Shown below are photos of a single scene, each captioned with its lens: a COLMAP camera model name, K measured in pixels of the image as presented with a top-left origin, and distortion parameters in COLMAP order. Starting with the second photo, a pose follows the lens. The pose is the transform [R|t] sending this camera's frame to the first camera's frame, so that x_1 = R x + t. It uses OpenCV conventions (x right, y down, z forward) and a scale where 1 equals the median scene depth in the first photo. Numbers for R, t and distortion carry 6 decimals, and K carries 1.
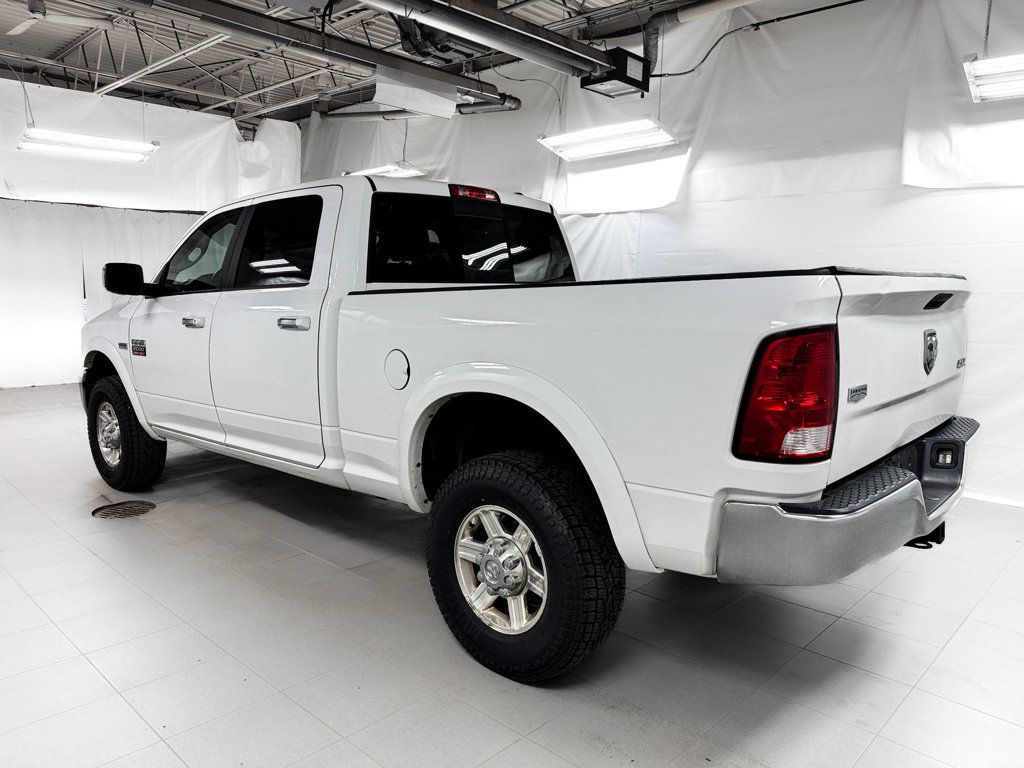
lens RADIAL K [[728.8, 0, 512.0], [0, 728.8, 384.0], [0, 0, 1]] dist [0.007101, -0.004675]
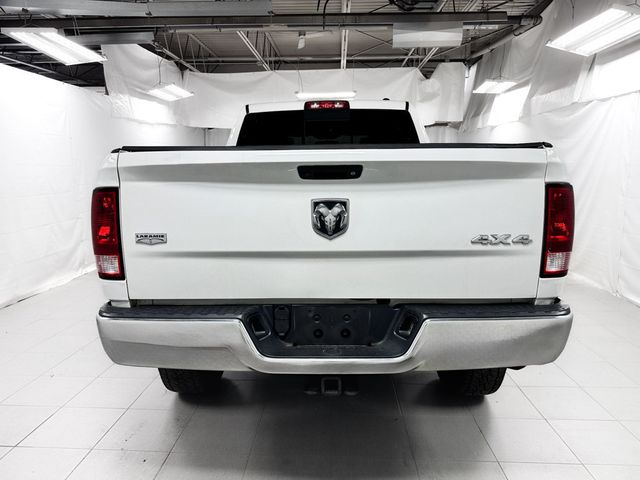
lens RADIAL K [[455.5, 0, 320.0], [0, 455.5, 240.0], [0, 0, 1]] dist [0.007101, -0.004675]
pose [[0.653493, 0.098030, -0.750557, 0.681242], [-0.081110, 0.994938, 0.059327, -0.030949], [0.752574, 0.022108, 0.658137, 0.348533]]
